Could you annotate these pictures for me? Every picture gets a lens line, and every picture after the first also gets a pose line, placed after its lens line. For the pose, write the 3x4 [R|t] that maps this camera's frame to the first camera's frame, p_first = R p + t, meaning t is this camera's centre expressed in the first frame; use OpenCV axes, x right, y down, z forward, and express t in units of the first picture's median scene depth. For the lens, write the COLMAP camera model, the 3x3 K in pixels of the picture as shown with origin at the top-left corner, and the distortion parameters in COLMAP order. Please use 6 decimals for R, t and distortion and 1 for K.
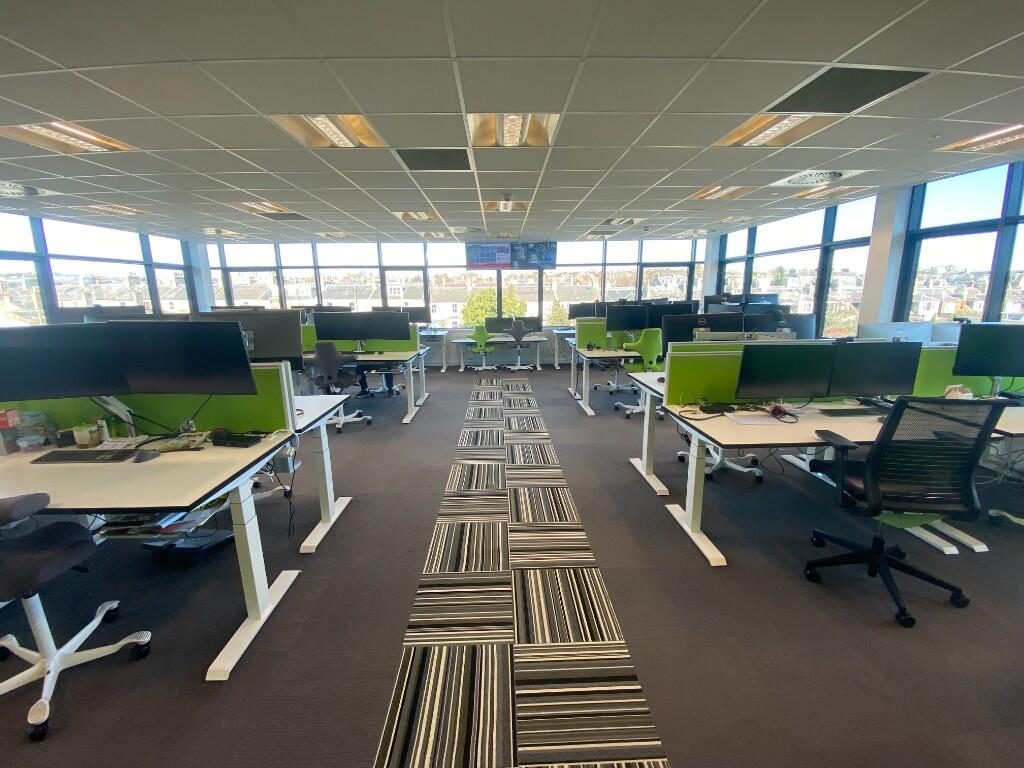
lens RADIAL K [[410.9, 0, 506.2], [0, 410.9, 381.8], [0, 0, 1]] dist [0.029936, -0.025843]
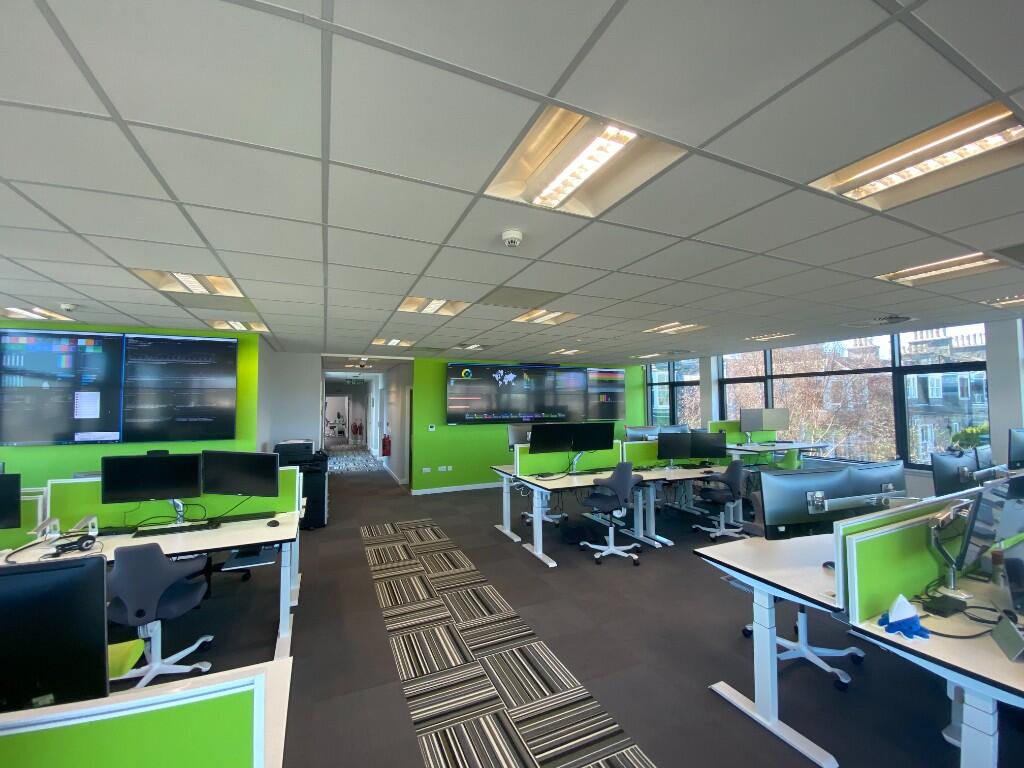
lens RADIAL K [[410.9, 0, 506.2], [0, 410.9, 381.8], [0, 0, 1]] dist [0.029936, -0.025843]
pose [[-0.921917, 0.028744, -0.386320, 0.274471], [-0.038307, 0.985591, 0.164749, -0.545516], [0.385490, 0.166684, -0.907532, 2.200299]]
